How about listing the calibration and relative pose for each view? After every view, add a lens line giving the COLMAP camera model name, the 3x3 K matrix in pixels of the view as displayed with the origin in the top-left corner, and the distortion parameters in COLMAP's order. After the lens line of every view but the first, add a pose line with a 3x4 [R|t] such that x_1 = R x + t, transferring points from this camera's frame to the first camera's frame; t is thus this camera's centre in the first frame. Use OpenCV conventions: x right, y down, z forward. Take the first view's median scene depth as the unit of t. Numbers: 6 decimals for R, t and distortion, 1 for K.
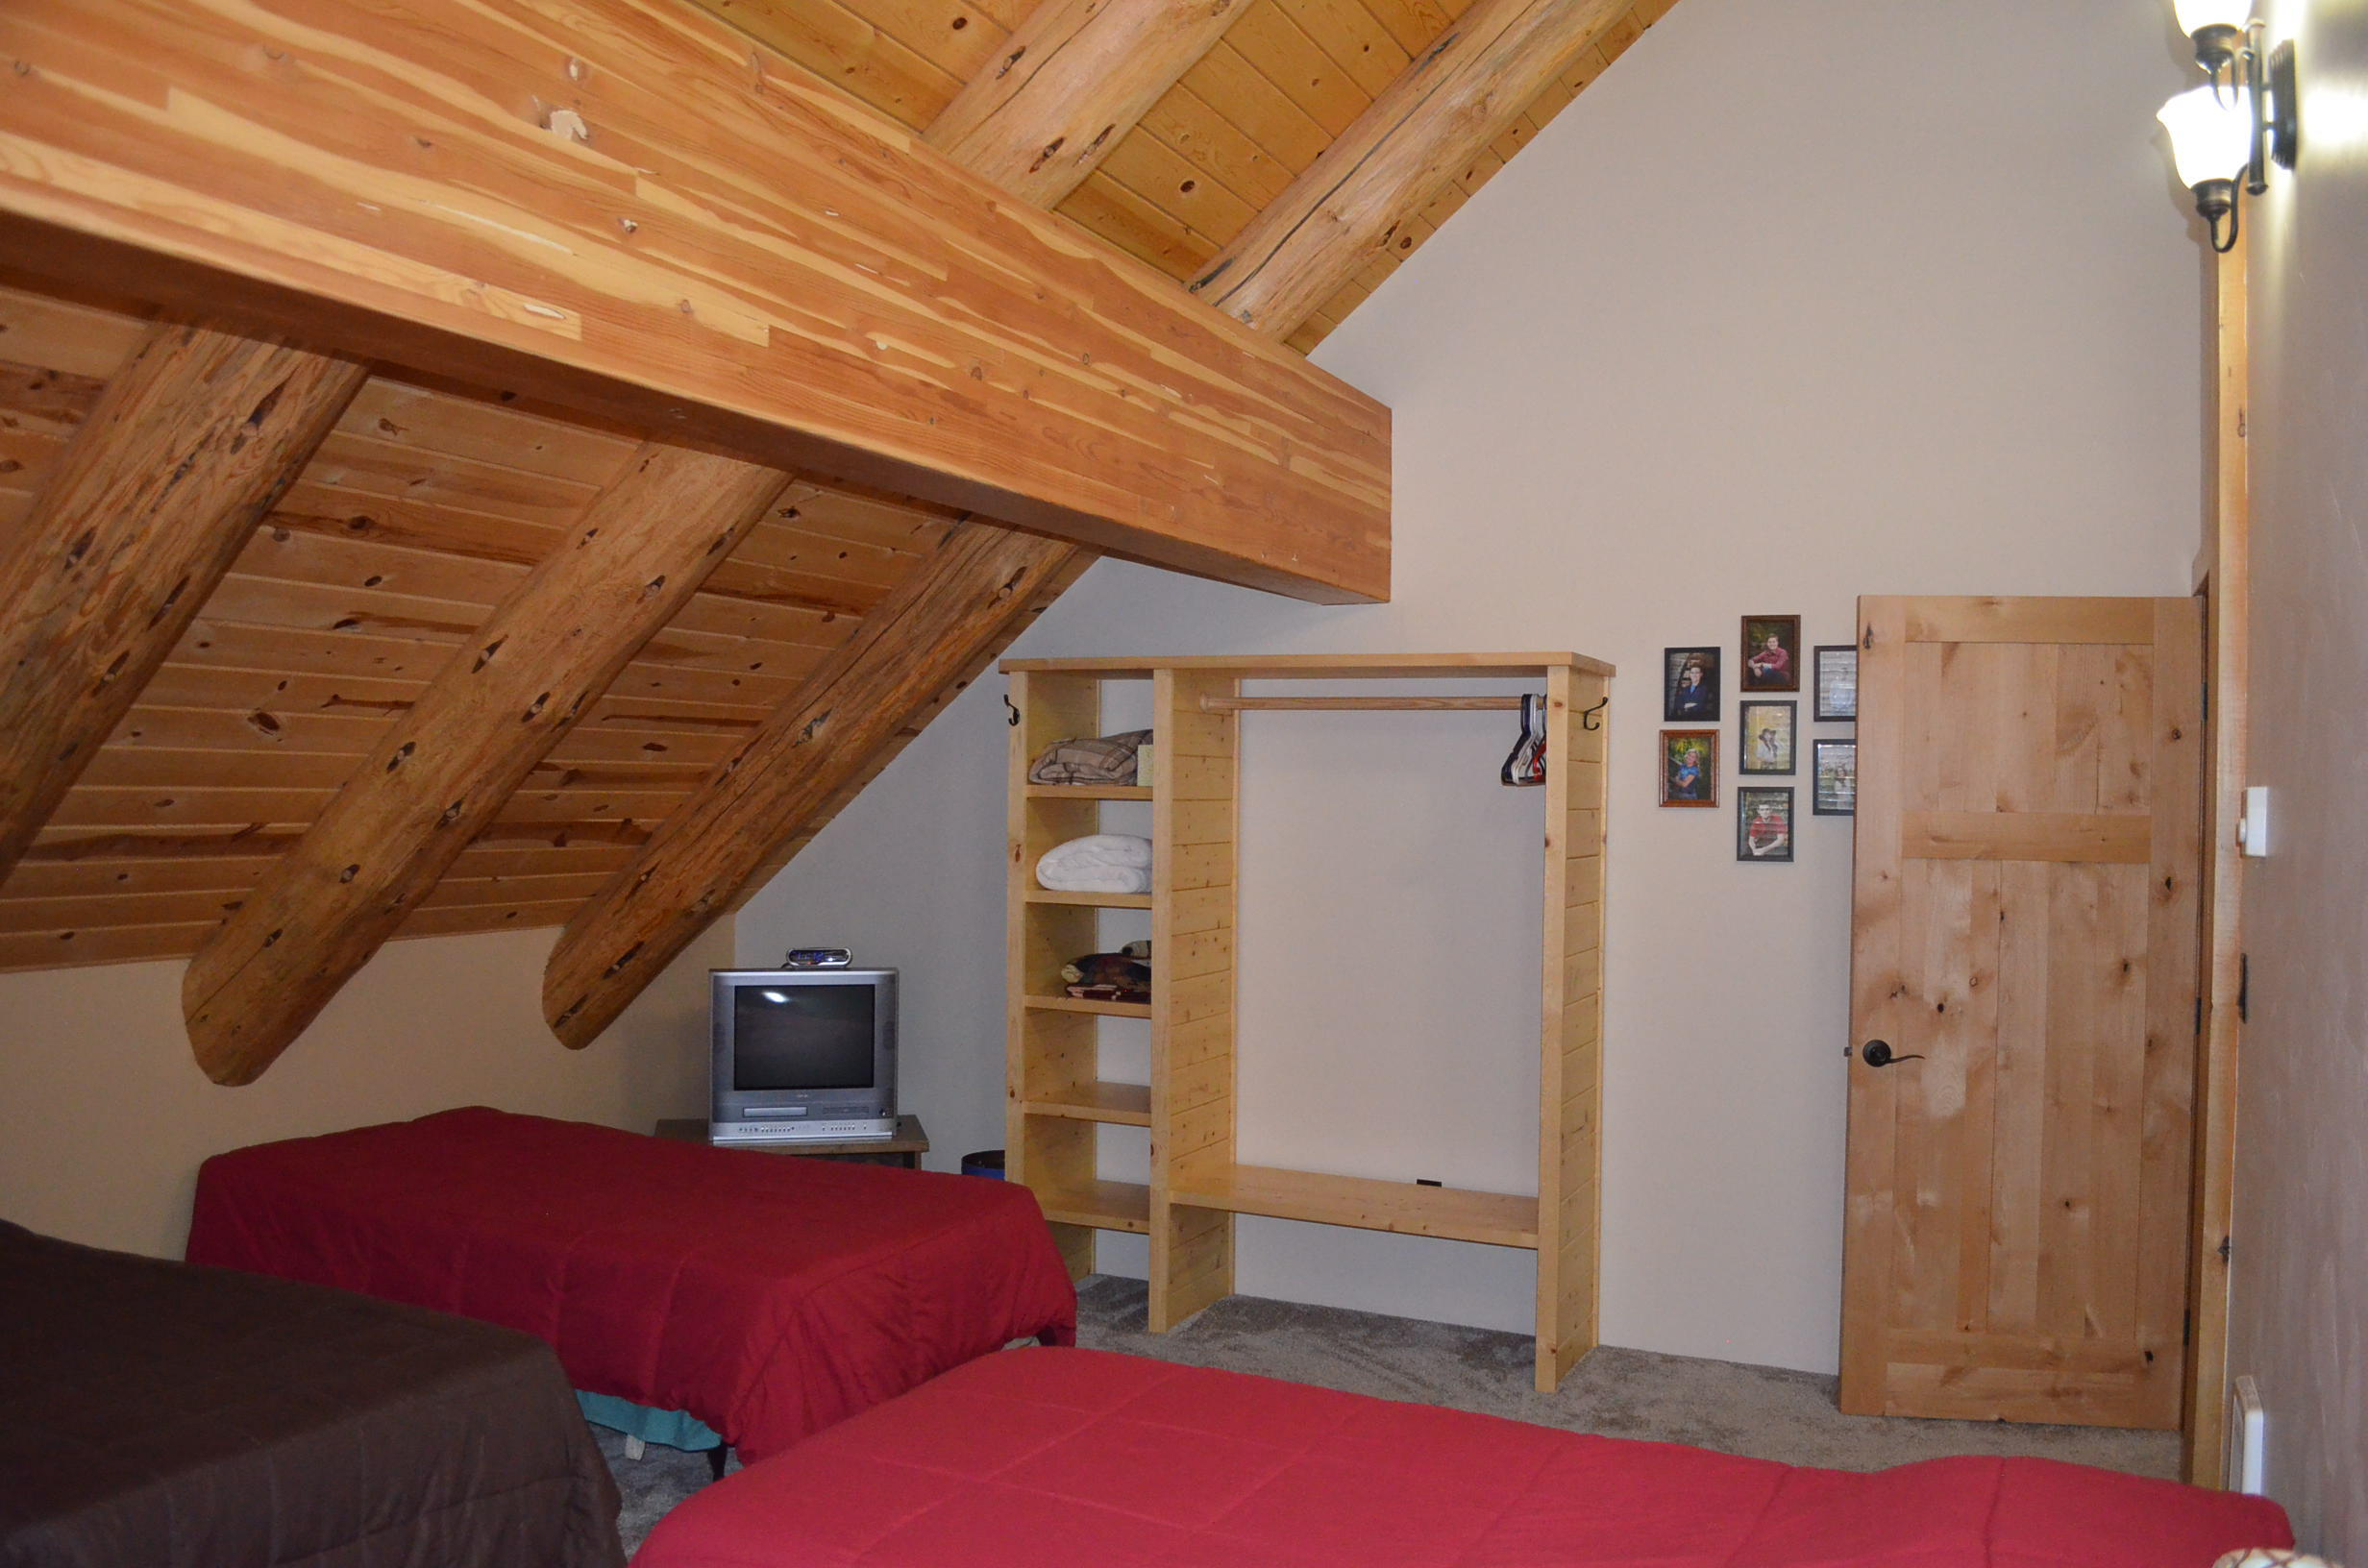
lens RADIAL K [[1848.1, 0, 1184.0], [0, 1848.1, 784.0], [0, 0, 1]] dist [-0.084329, 0.007983]
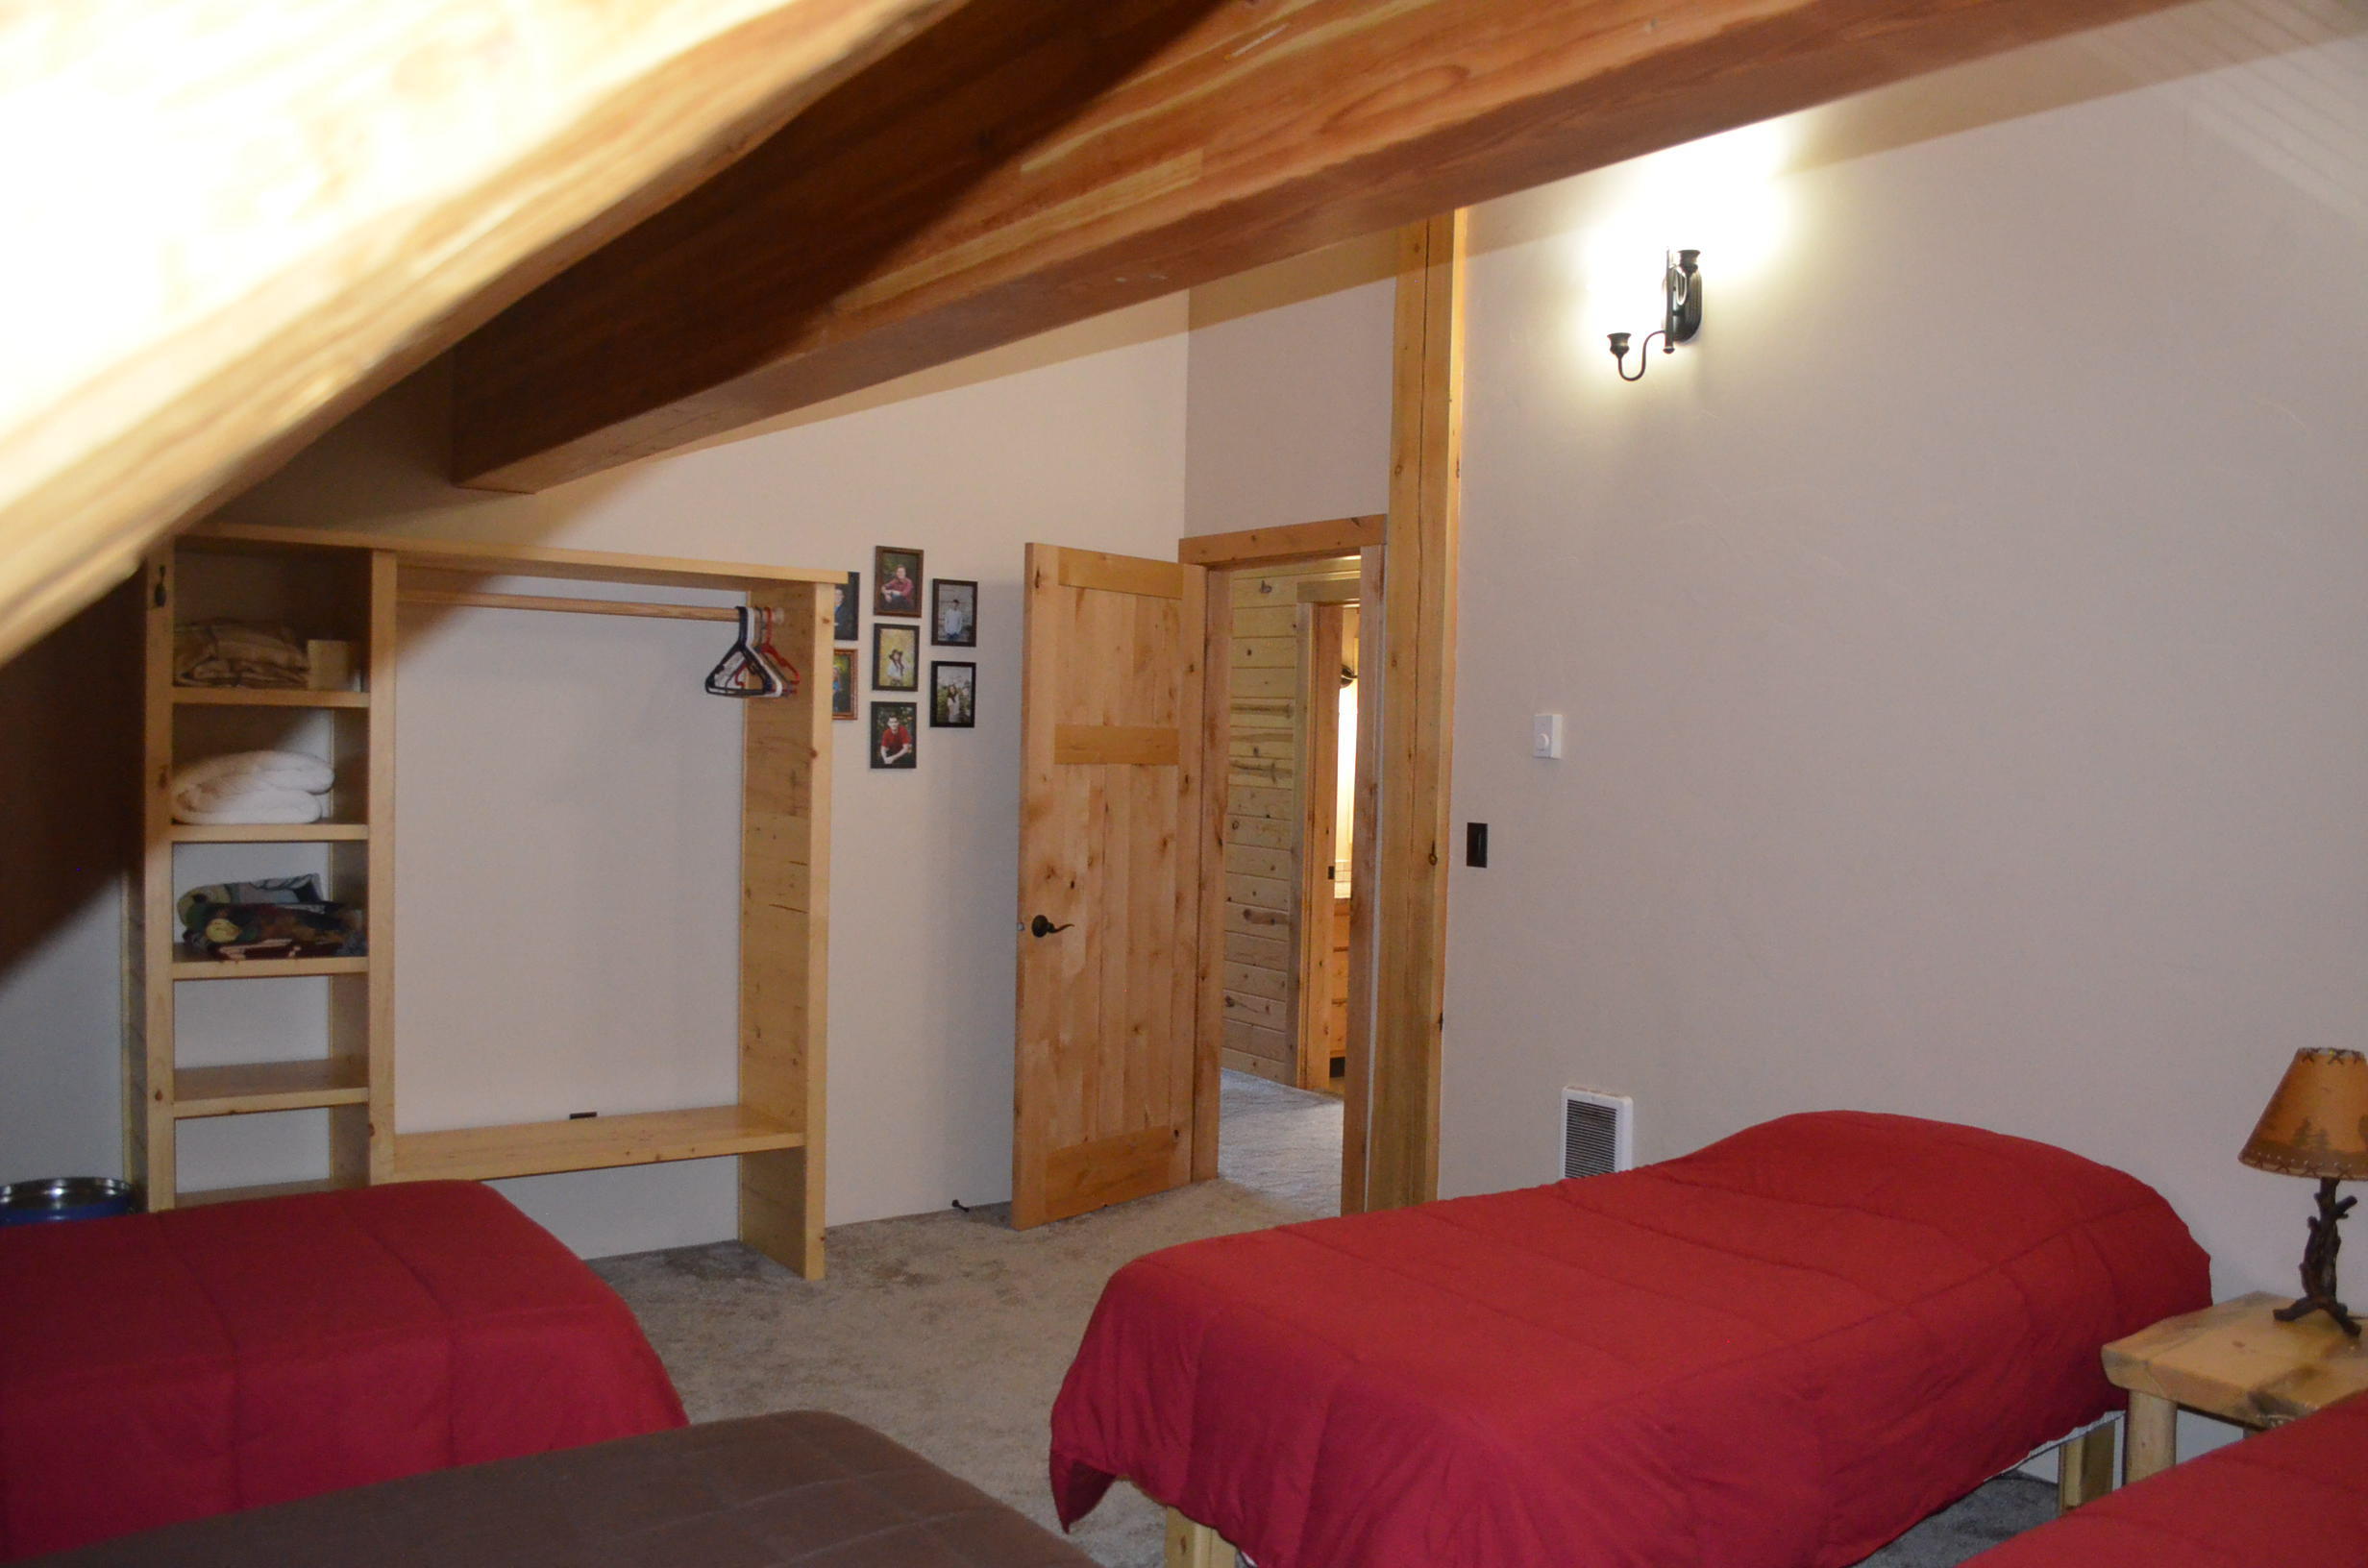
lens RADIAL K [[1848.1, 0, 1184.0], [0, 1848.1, 784.0], [0, 0, 1]] dist [-0.084329, 0.007983]
pose [[0.476760, -0.026554, 0.878632, -0.588381], [-0.018856, 0.999005, 0.040424, 0.002961], [-0.878831, -0.035840, 0.475785, 0.311284]]
